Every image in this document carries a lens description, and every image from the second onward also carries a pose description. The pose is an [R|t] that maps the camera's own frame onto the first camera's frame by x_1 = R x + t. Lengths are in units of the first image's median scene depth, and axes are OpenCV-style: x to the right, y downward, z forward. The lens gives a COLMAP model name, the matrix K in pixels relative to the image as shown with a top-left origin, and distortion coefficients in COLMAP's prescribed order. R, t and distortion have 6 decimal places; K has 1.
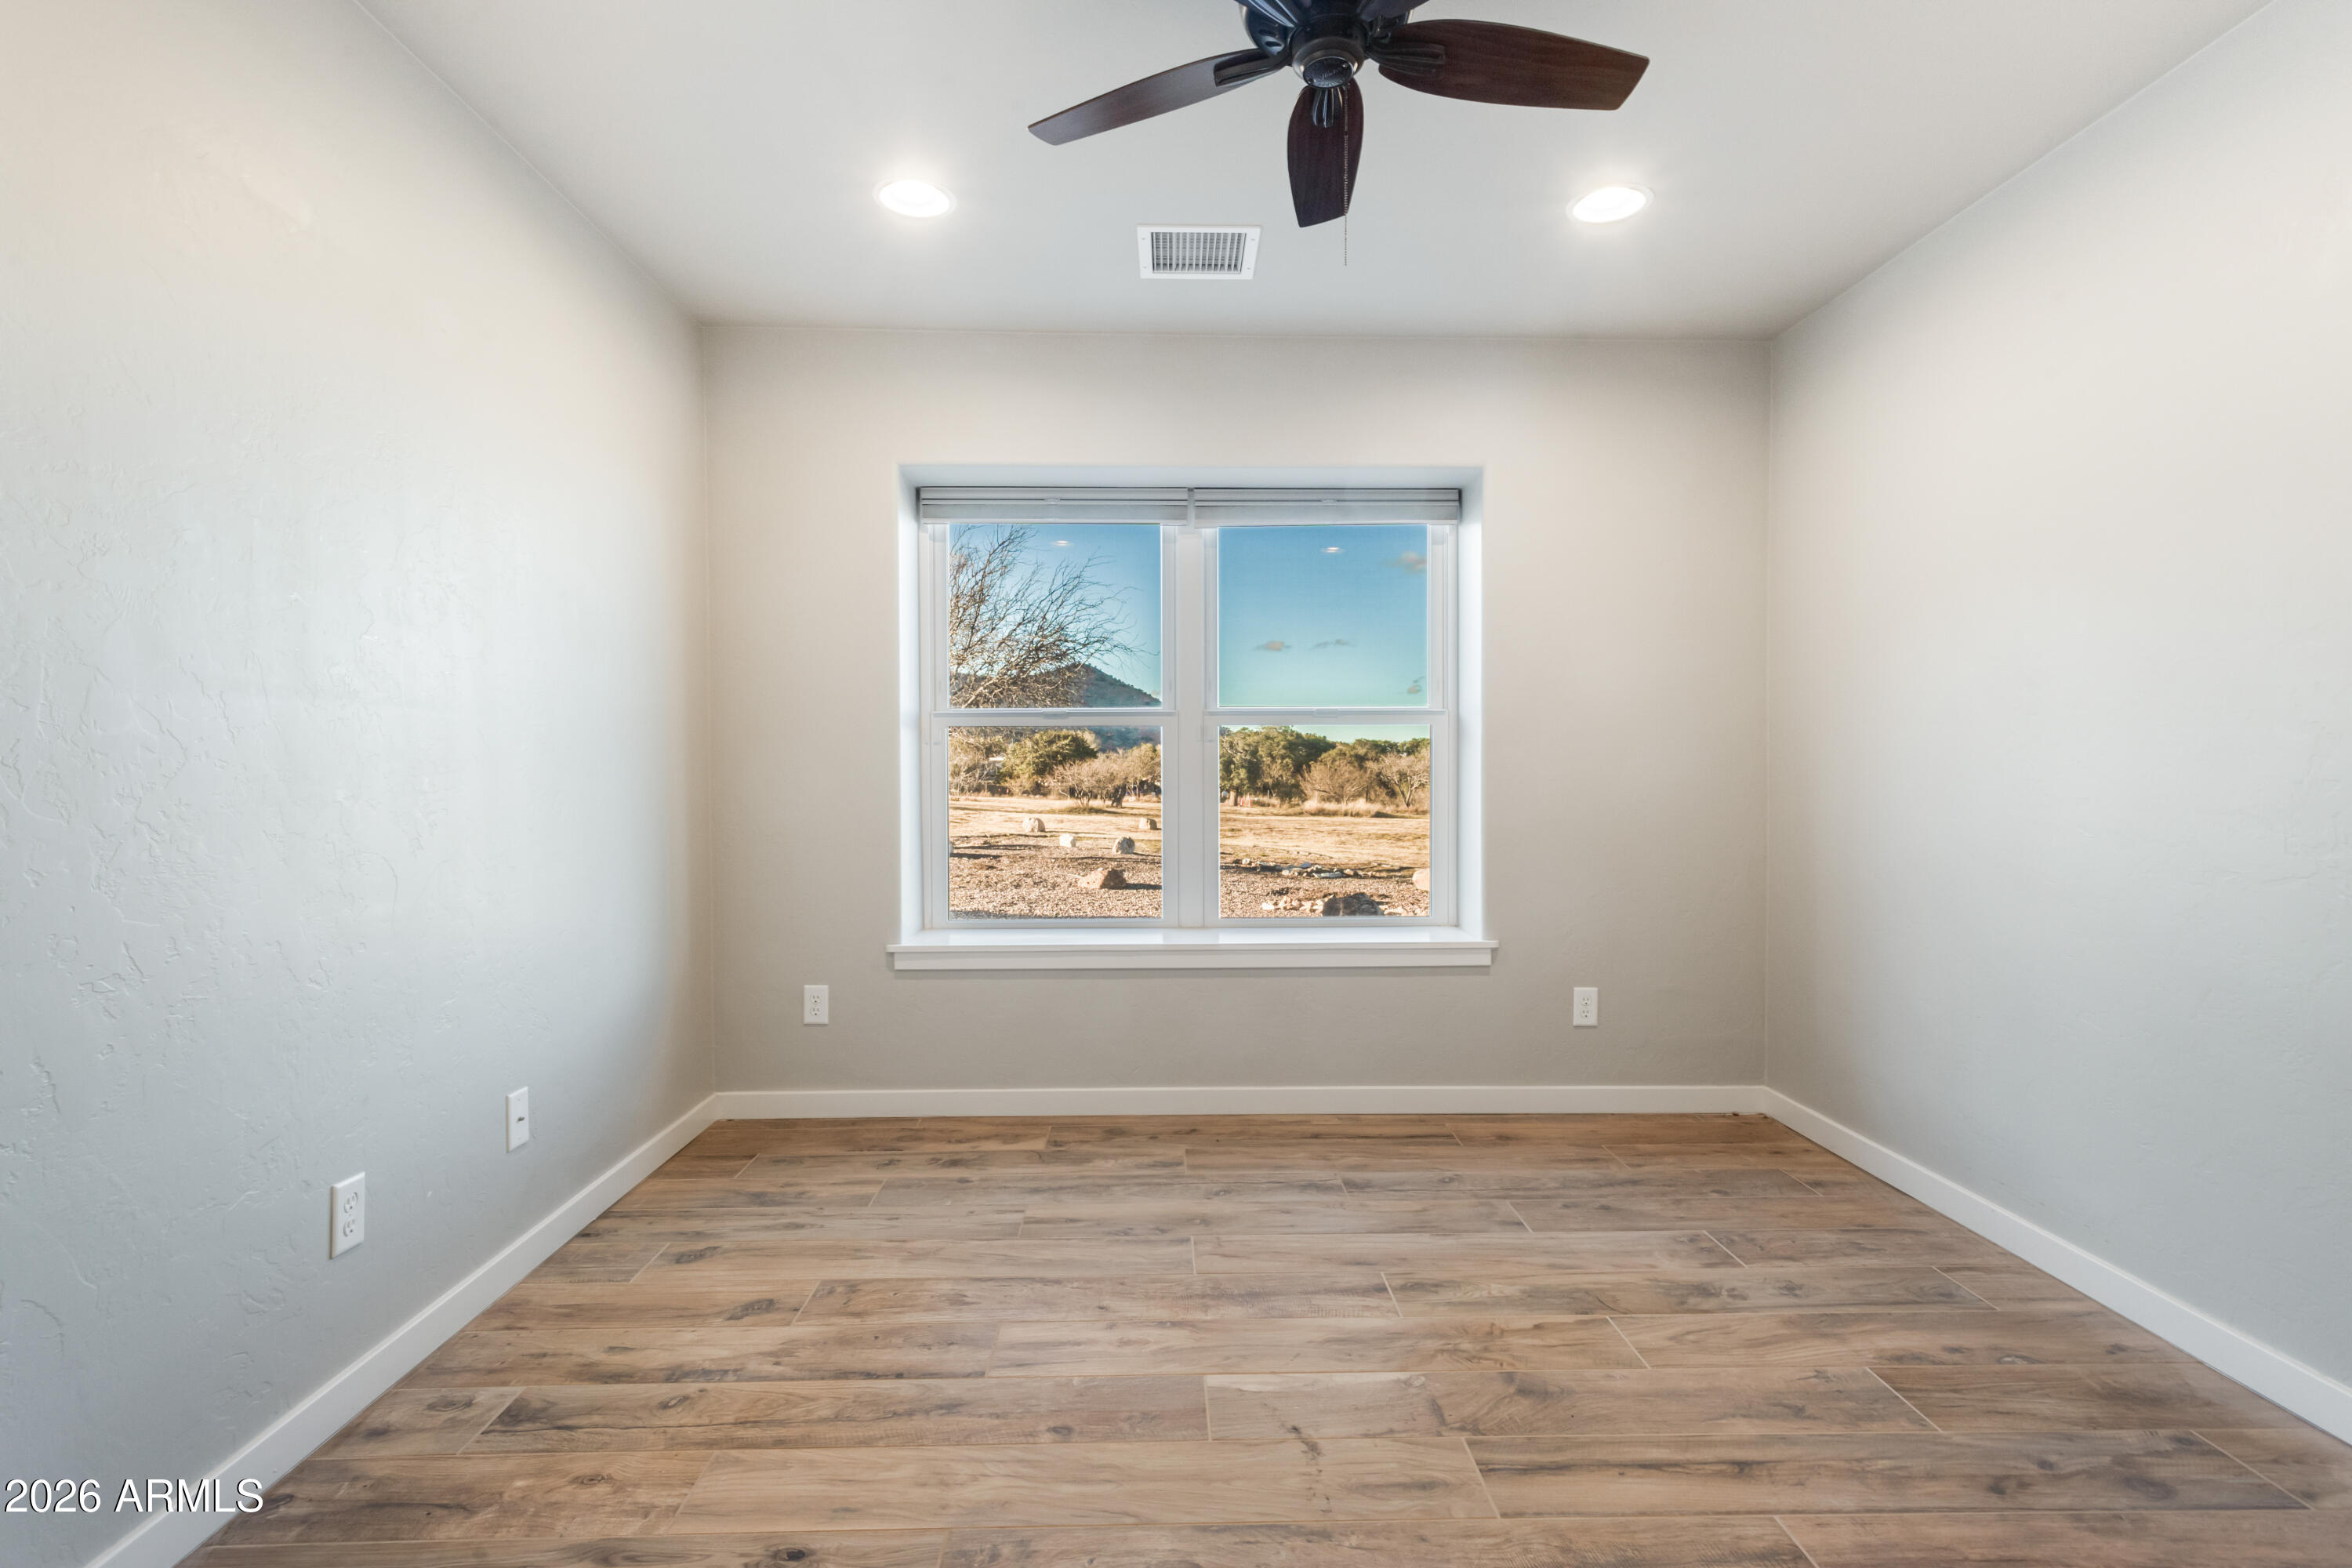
lens RADIAL K [[1152.3, 0, 1175.0], [0, 1152.3, 775.9], [0, 0, 1]] dist [0.000930, 0.001359]
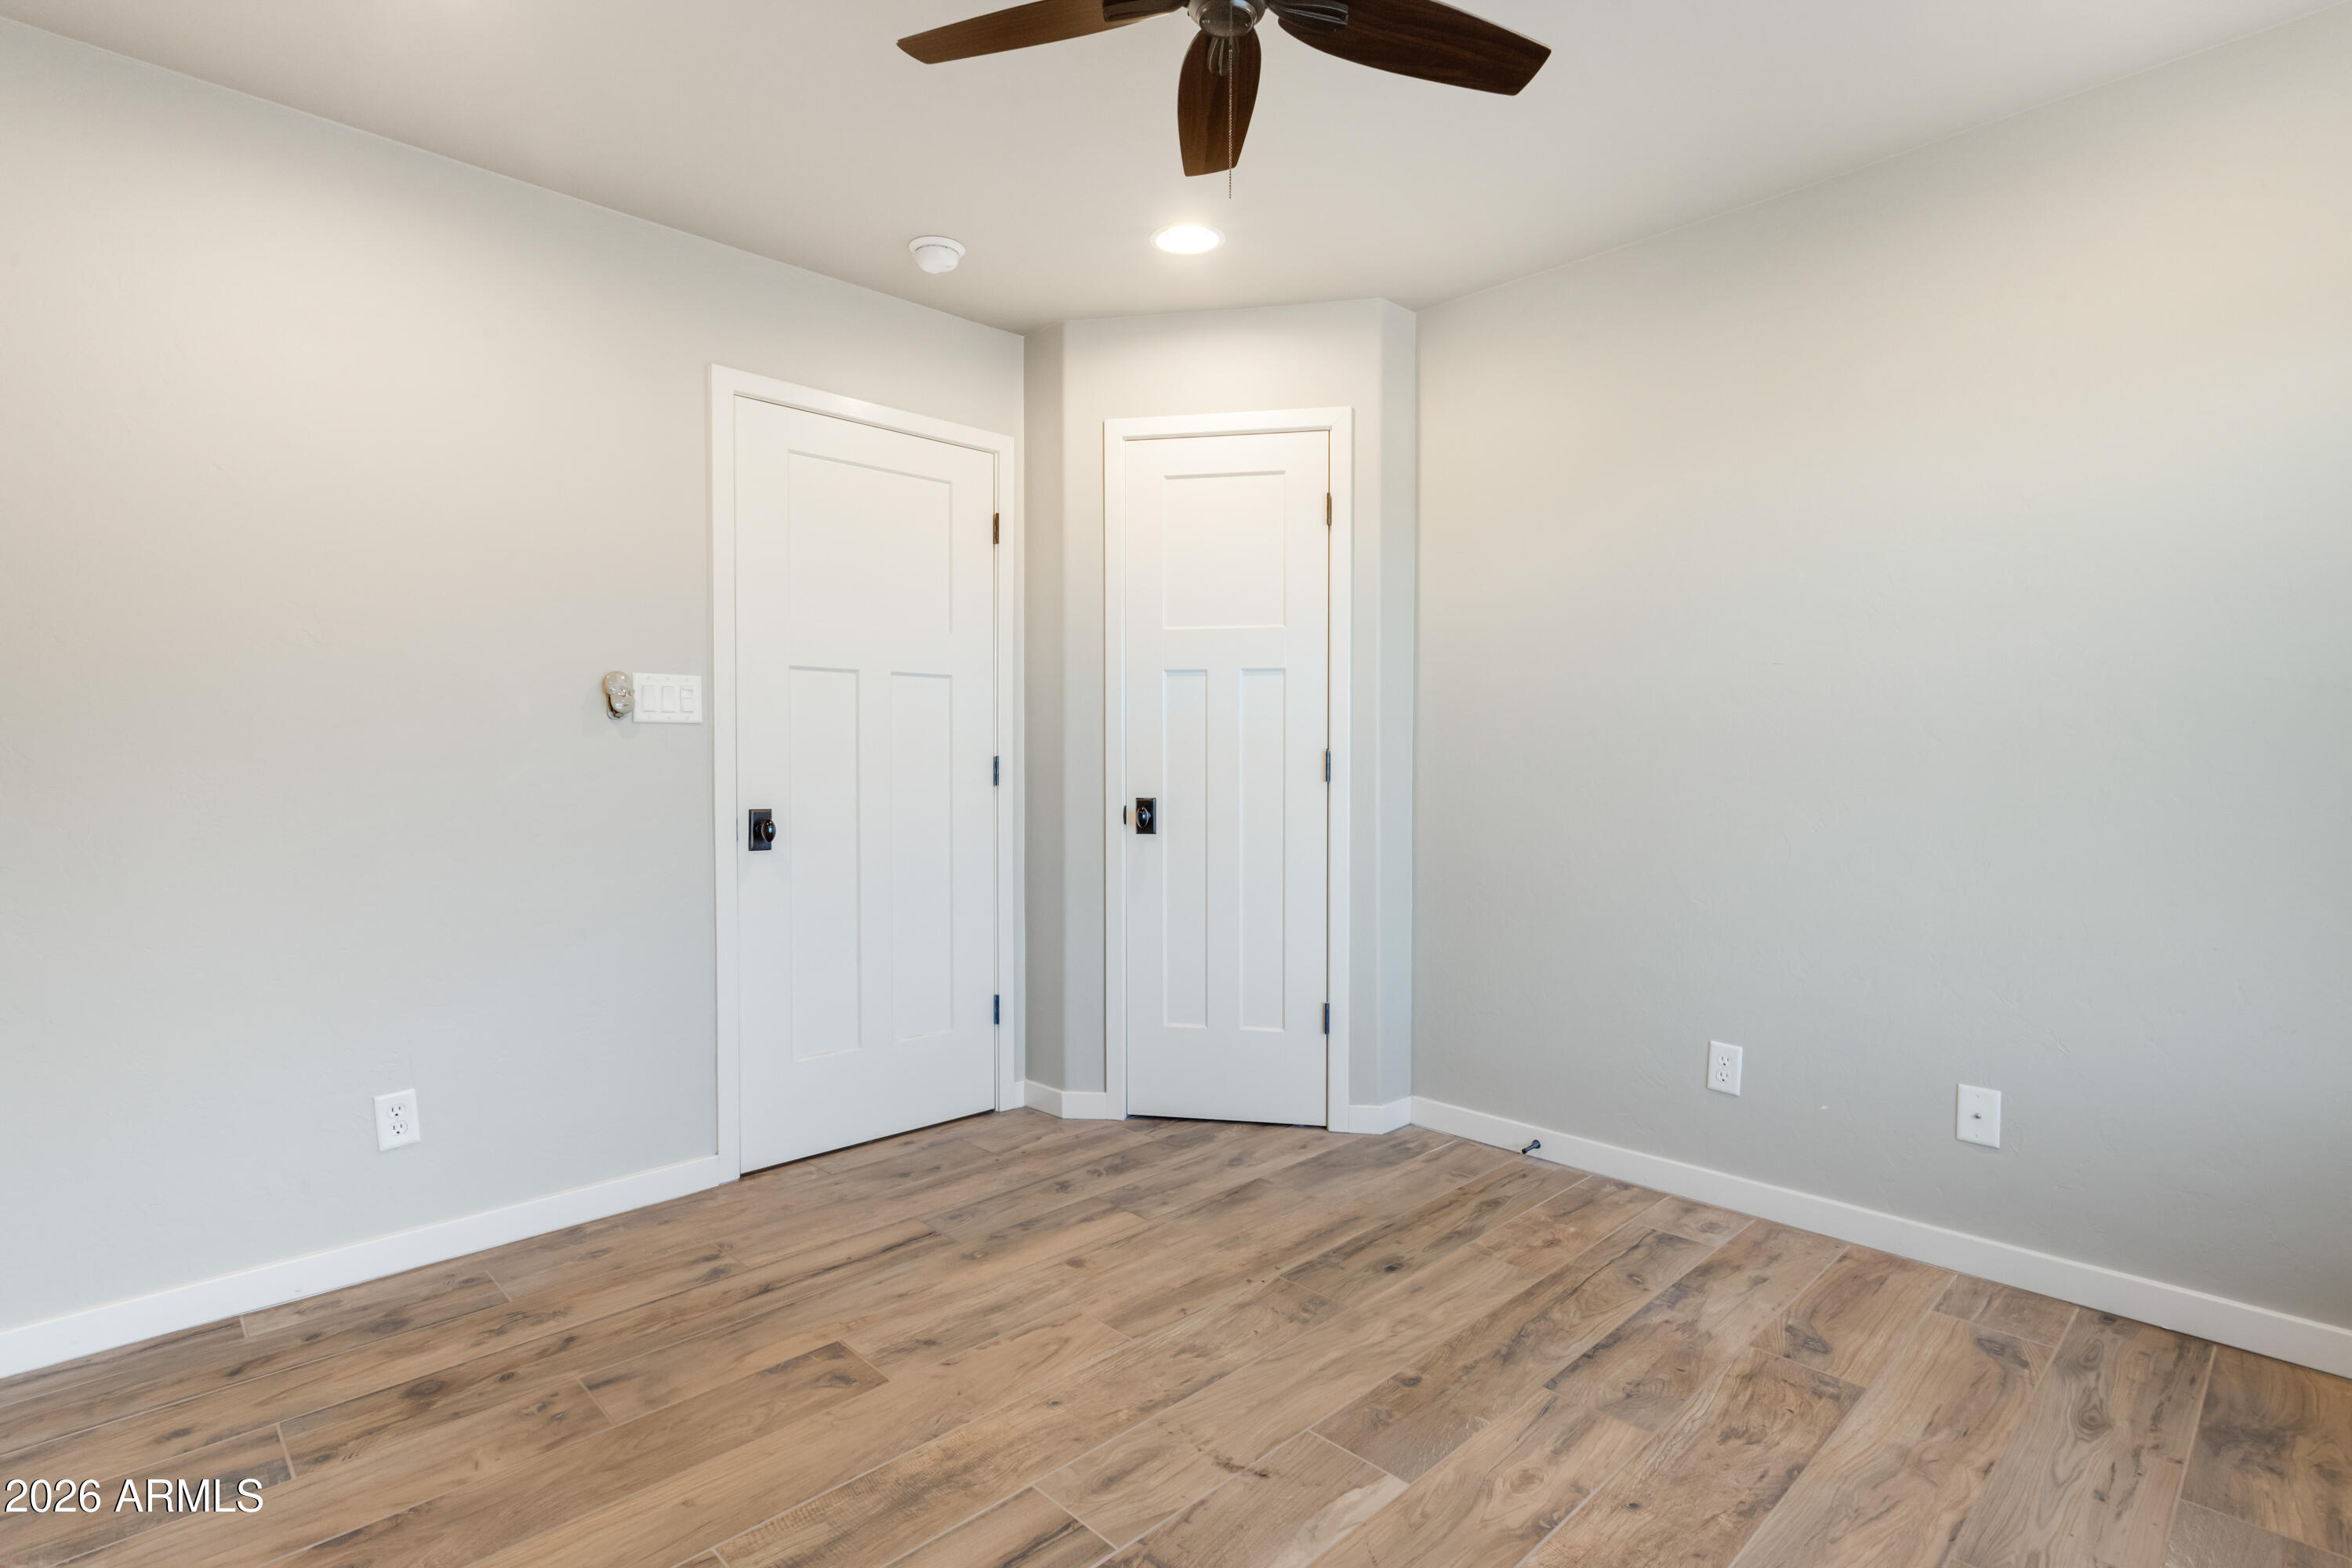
lens RADIAL K [[1152.3, 0, 1183.1], [0, 1152.3, 773.1], [0, 0, 1]] dist [0.000930, 0.001359]
pose [[-0.733147, 0.013611, -0.679934, 0.730567], [-0.003362, 0.999715, 0.023637, -0.021991], [0.680062, 0.019615, -0.732892, 1.527911]]
